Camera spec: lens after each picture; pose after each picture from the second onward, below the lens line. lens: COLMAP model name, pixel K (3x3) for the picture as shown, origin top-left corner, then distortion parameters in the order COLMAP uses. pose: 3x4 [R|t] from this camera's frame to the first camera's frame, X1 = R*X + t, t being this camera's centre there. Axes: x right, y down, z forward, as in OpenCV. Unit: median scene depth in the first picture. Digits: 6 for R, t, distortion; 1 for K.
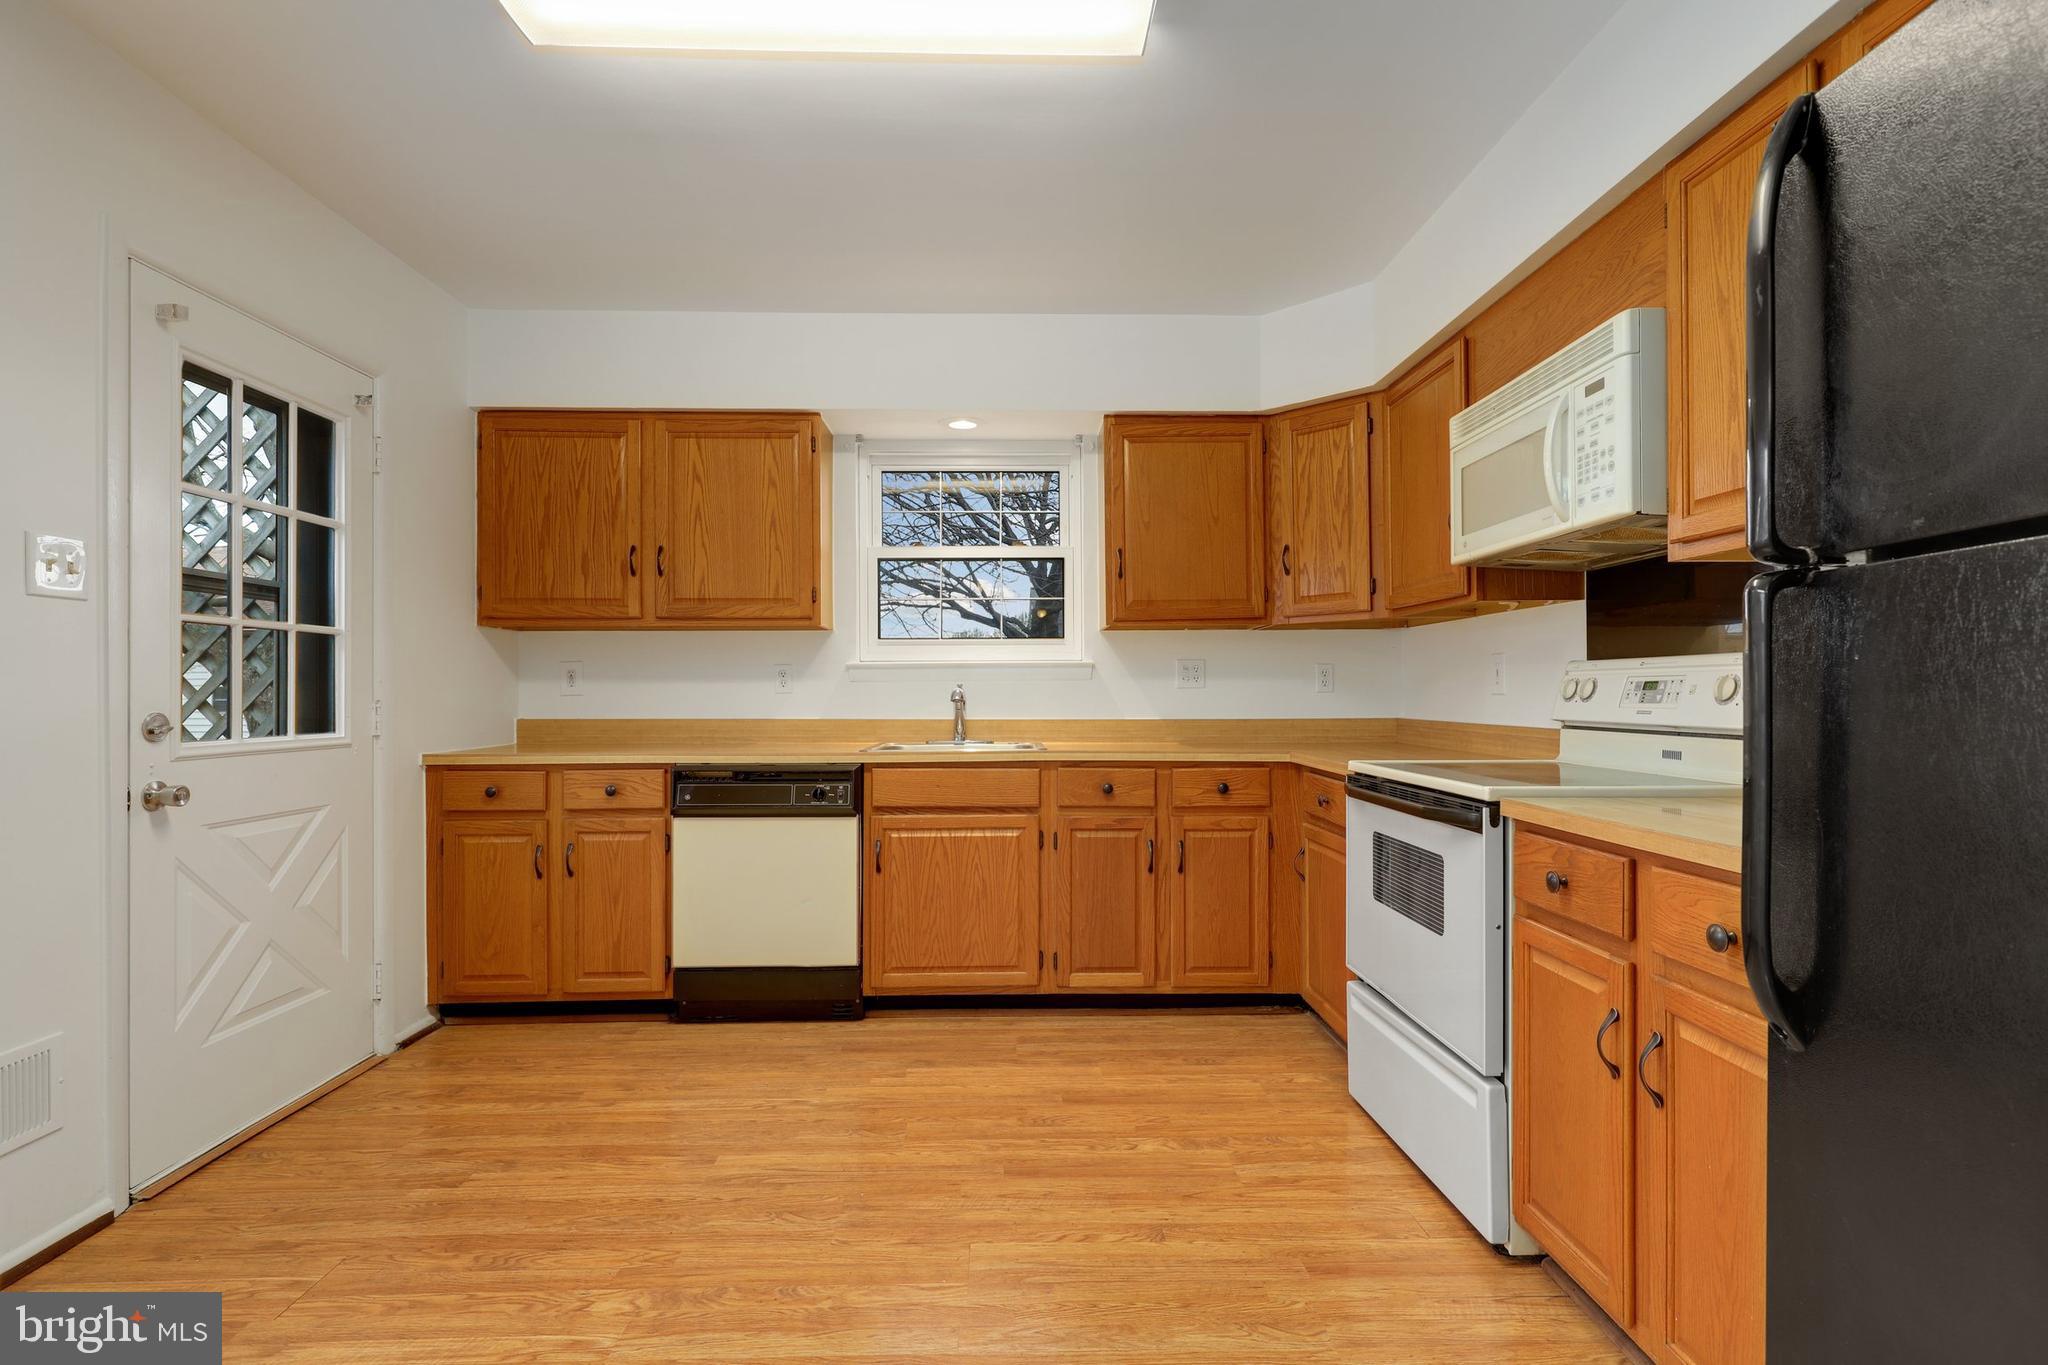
lens RADIAL K [[965.1, 0, 1026.1], [0, 965.1, 689.7], [0, 0, 1]] dist [0.000612, -0.000223]
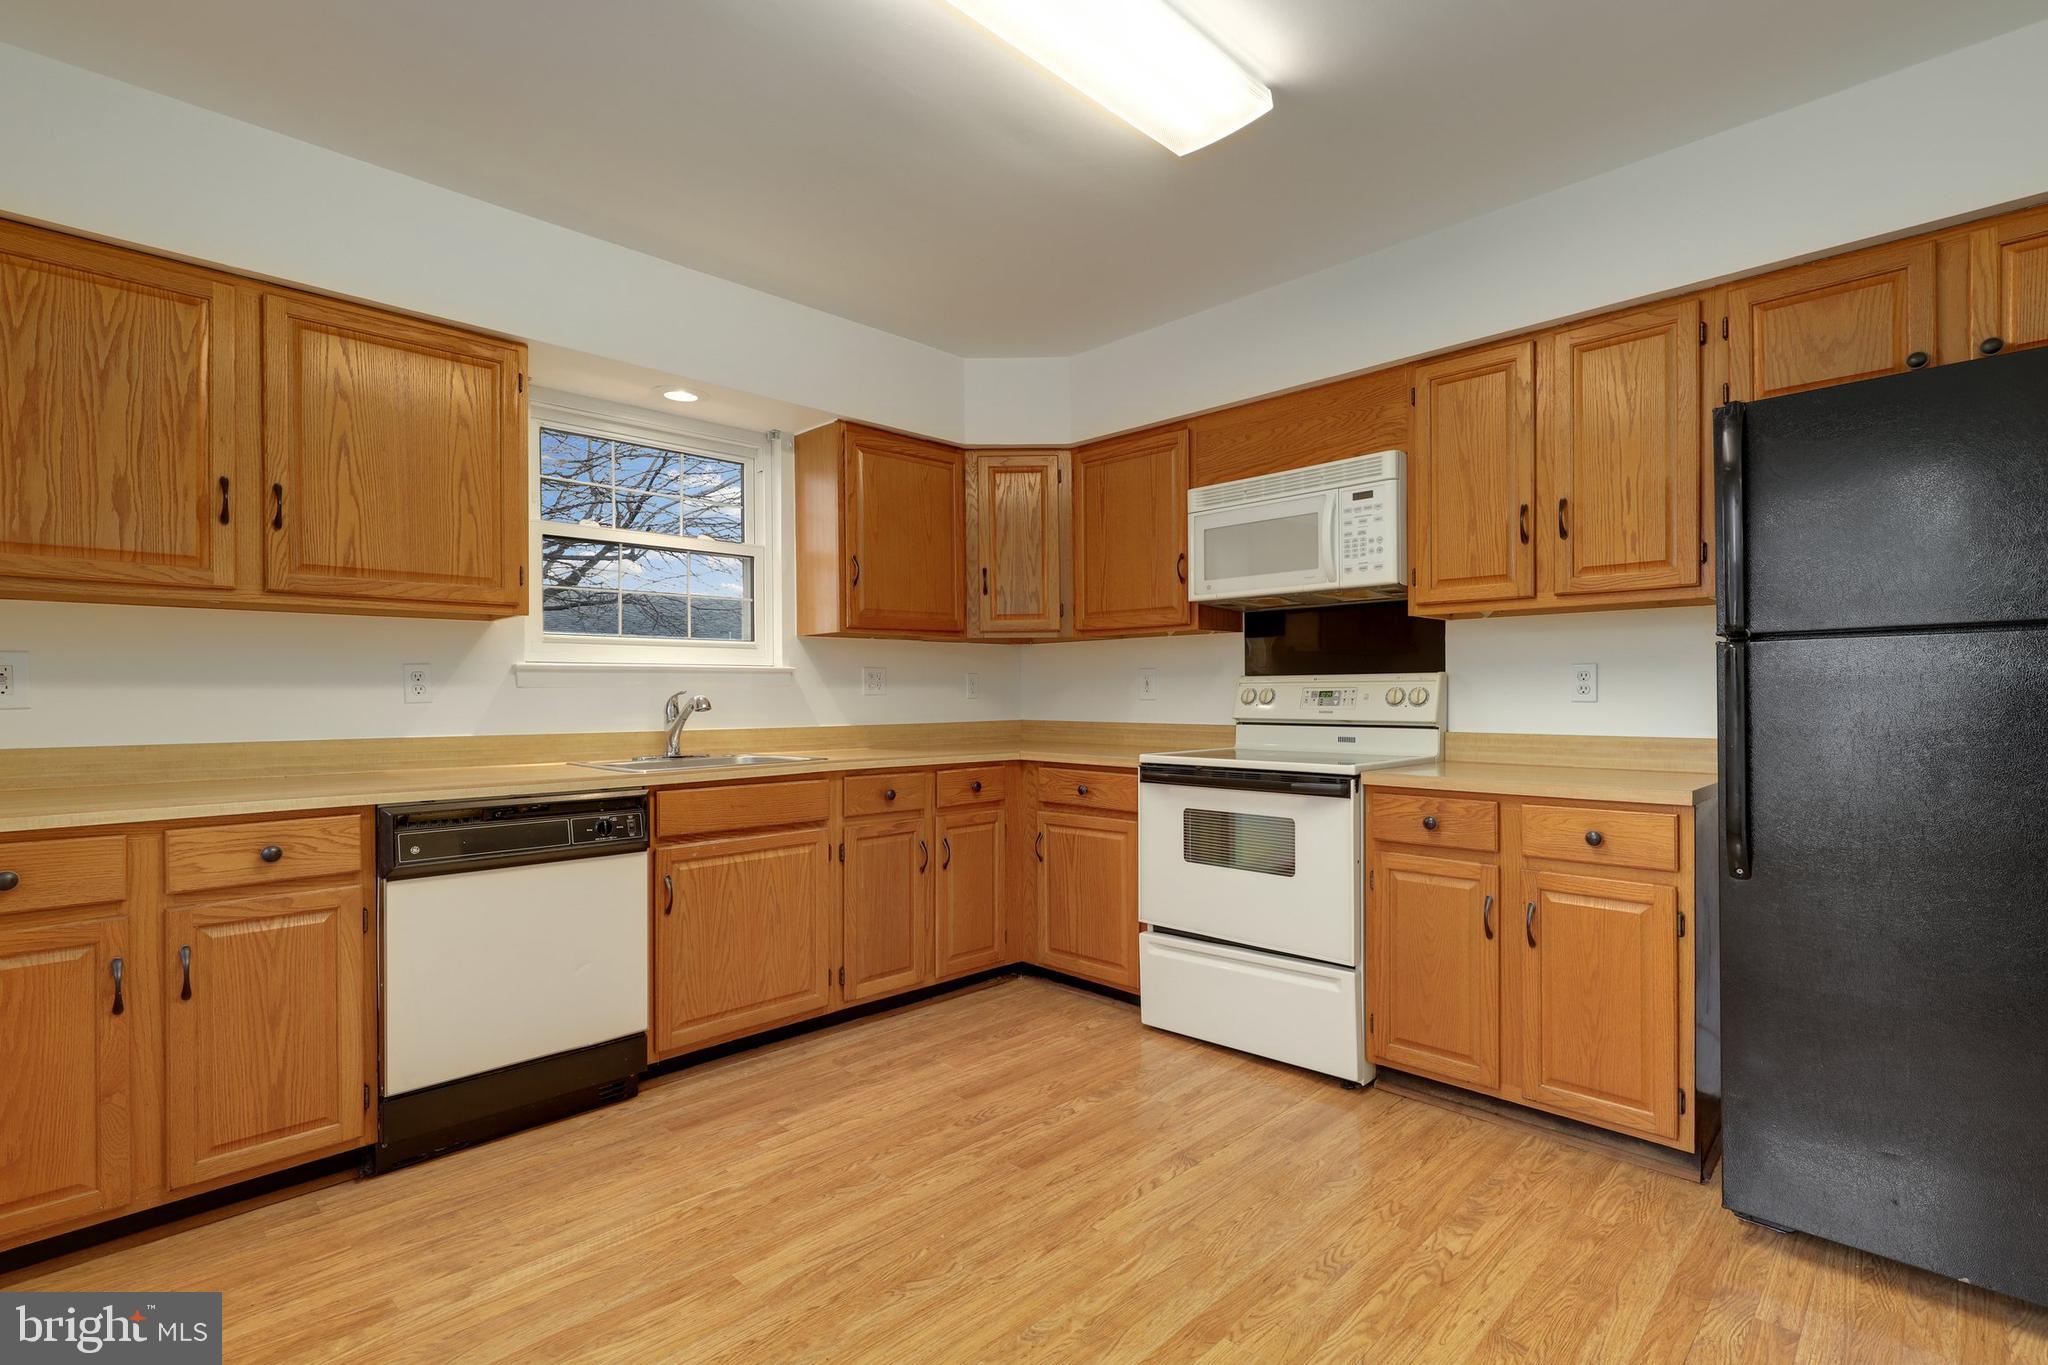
lens RADIAL K [[943.3, 0, 1024.7], [0, 943.3, 692.8], [0, 0, 1]] dist [0.001086, 0.000176]
pose [[0.726874, 0.000394, 0.686771, -0.495015], [0.000396, 0.999999, -0.000993, -0.003481], [-0.686771, 0.000994, 0.726873, 0.184512]]
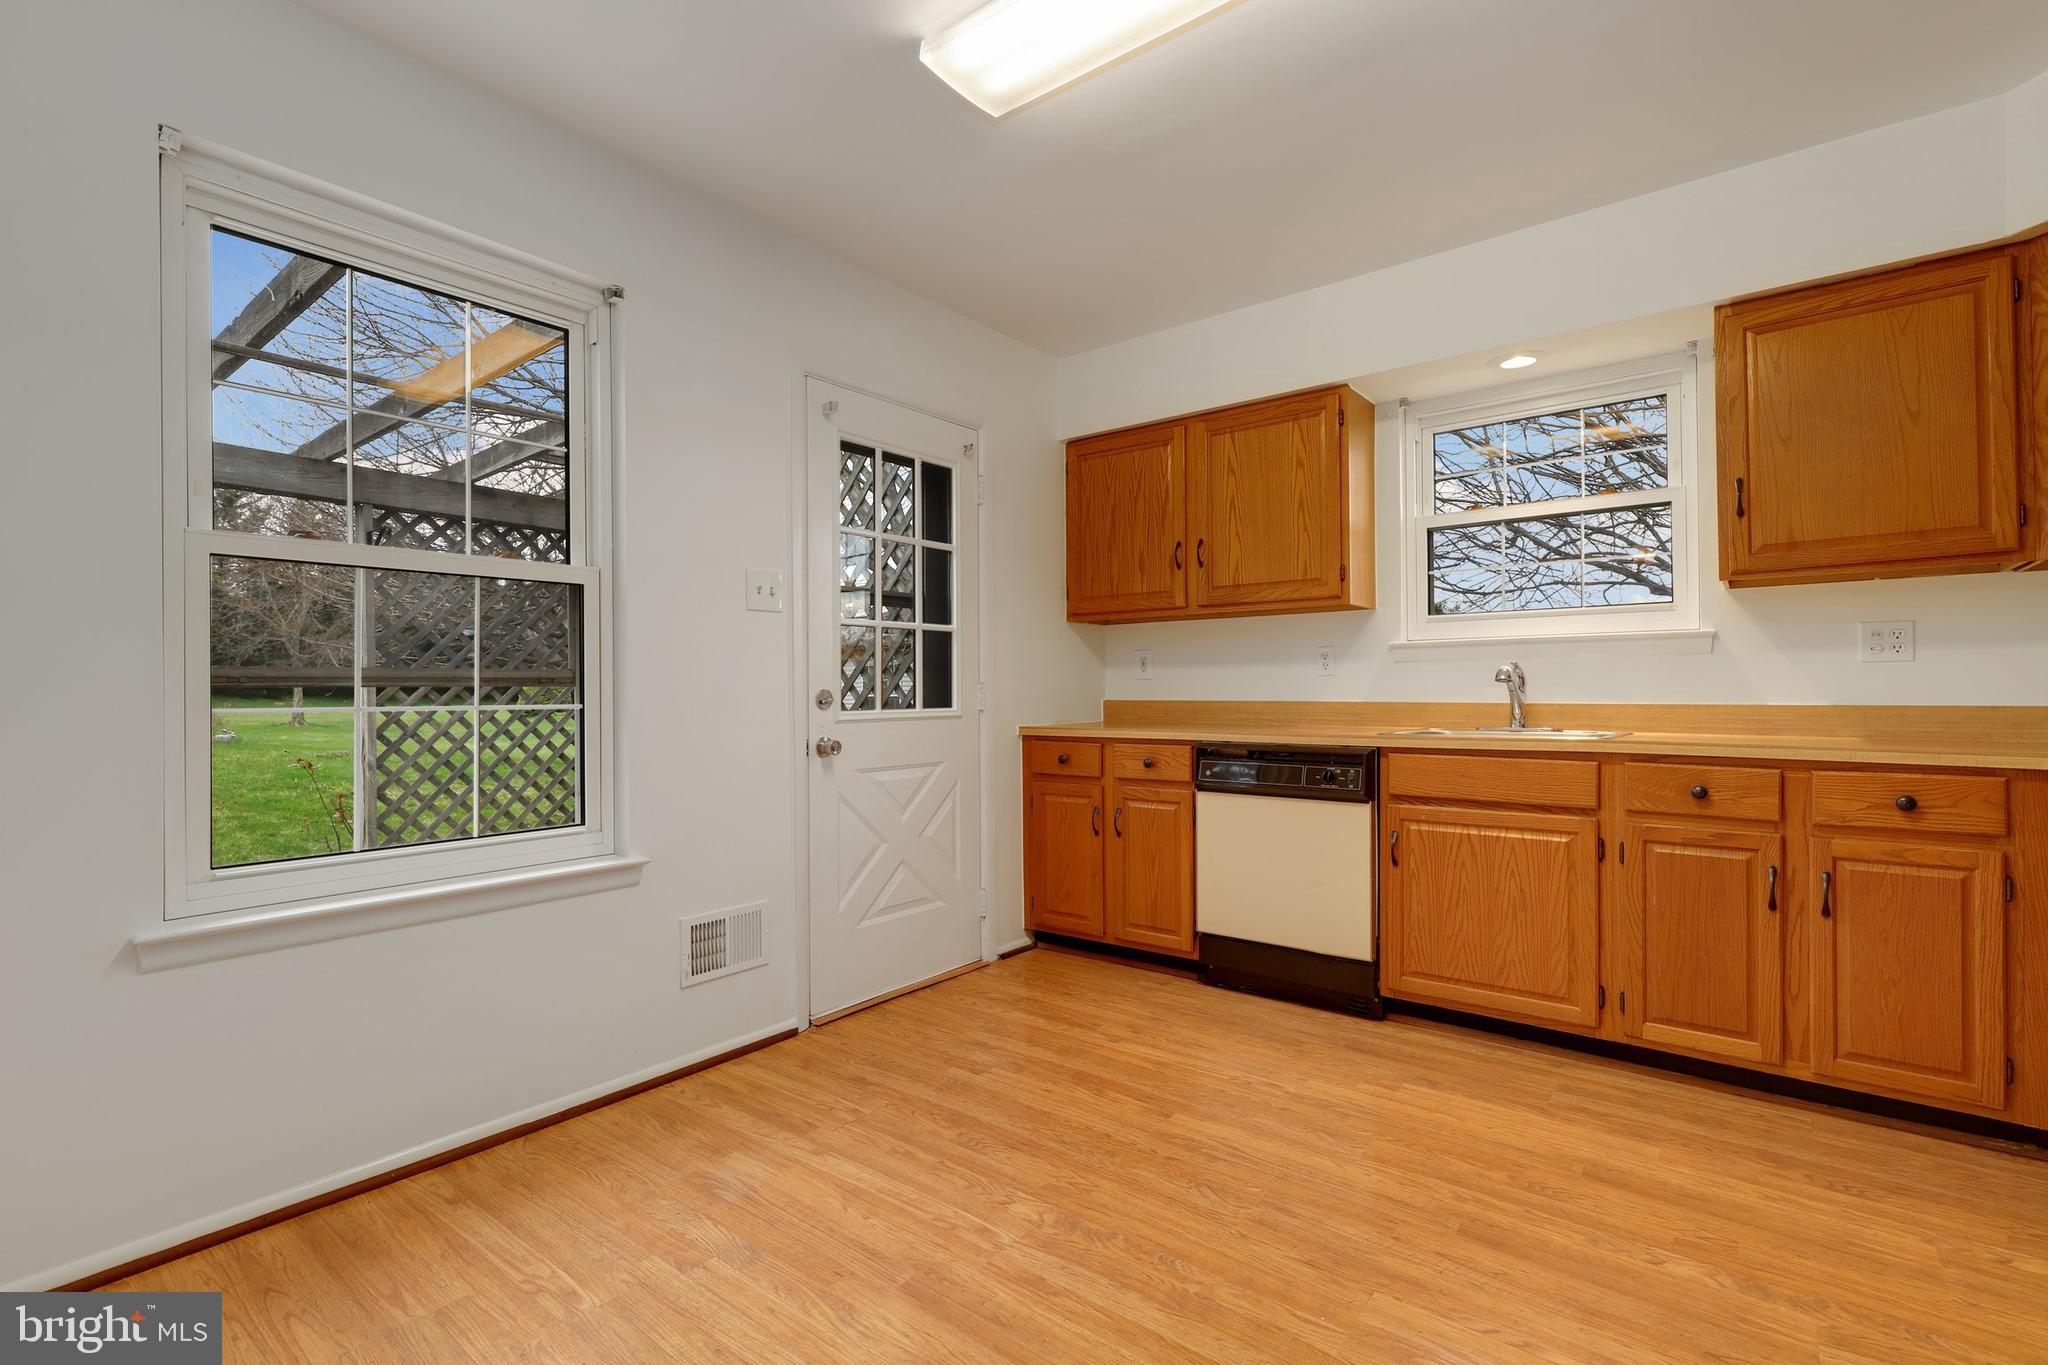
lens RADIAL K [[919.7, 0, 1034.4], [0, 919.7, 687.0], [0, 0, 1]] dist [-0.000701, -0.000072]
pose [[0.769825, -0.003892, -0.638243, 0.144869], [0.006553, 0.999977, 0.001807, 0.014017], [0.638221, -0.005573, 0.769833, 0.100870]]
